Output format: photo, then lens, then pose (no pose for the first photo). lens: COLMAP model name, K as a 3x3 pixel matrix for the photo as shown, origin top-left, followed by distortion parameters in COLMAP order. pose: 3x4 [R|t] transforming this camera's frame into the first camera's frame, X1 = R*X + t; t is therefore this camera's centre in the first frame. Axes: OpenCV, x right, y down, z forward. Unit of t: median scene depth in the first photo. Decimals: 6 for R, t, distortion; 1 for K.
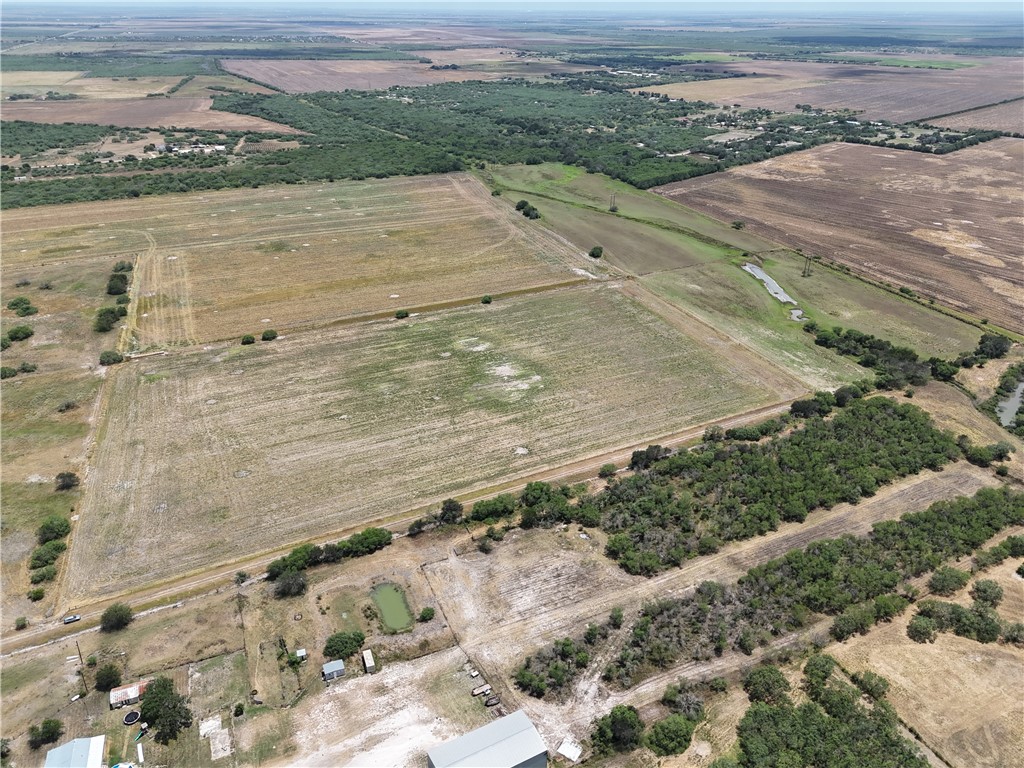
lens RADIAL K [[756.2, 0, 514.1], [0, 756.2, 386.4], [0, 0, 1]] dist [0.068155, -0.065399]
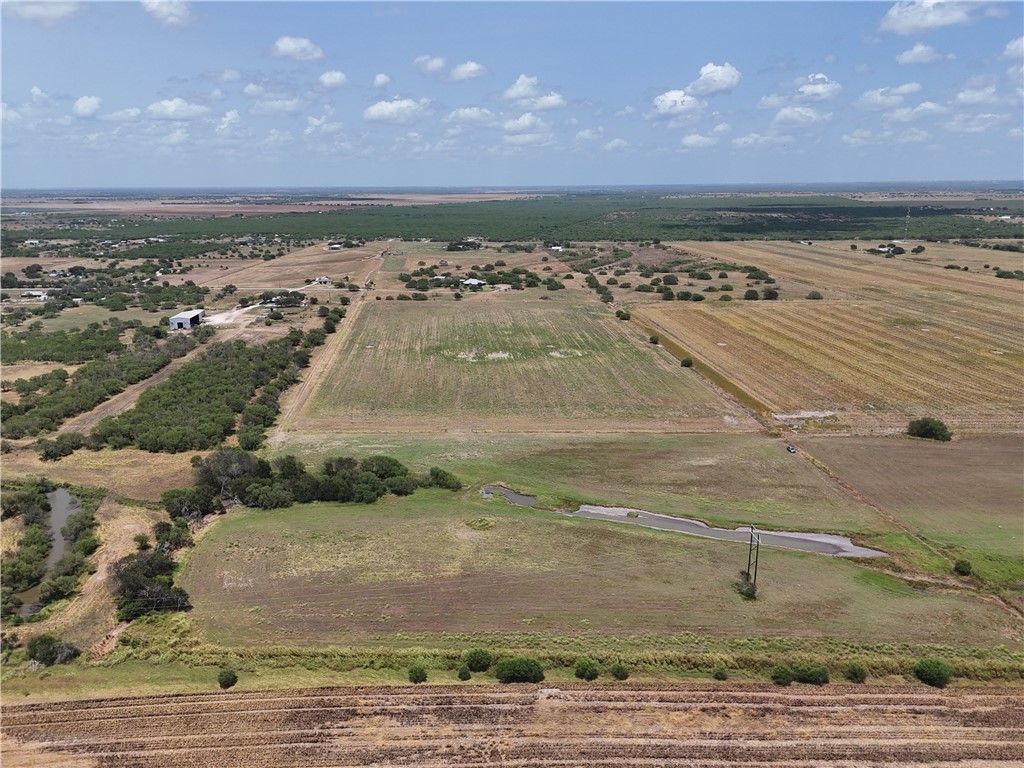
lens RADIAL K [[756.2, 0, 514.1], [0, 756.2, 386.4], [0, 0, 1]] dist [0.068155, -0.065399]
pose [[-0.388871, 0.237303, -0.890206, 0.914577], [-0.407144, 0.822517, 0.397114, -0.405889], [0.826446, 0.516868, -0.223237, 1.227893]]
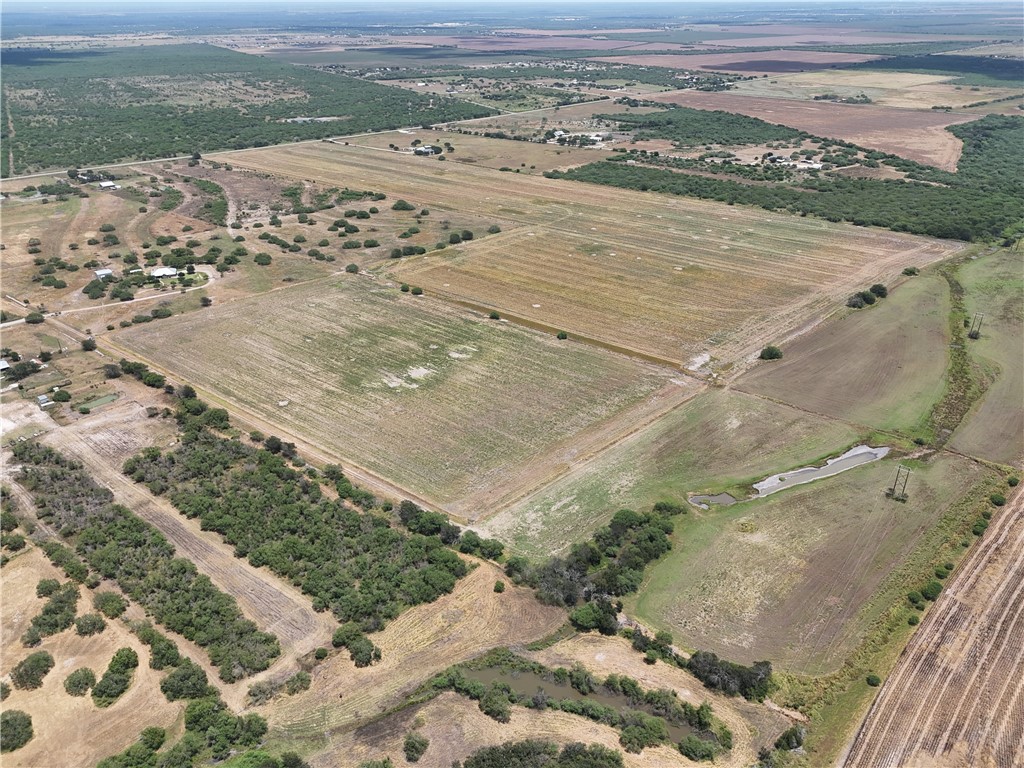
lens RADIAL K [[756.2, 0, 514.1], [0, 756.2, 386.4], [0, 0, 1]] dist [0.068155, -0.065399]
pose [[0.392616, 0.409557, -0.823478, 0.969729], [-0.402401, 0.881620, 0.246618, -0.333145], [0.826998, 0.234542, 0.510944, 0.507898]]
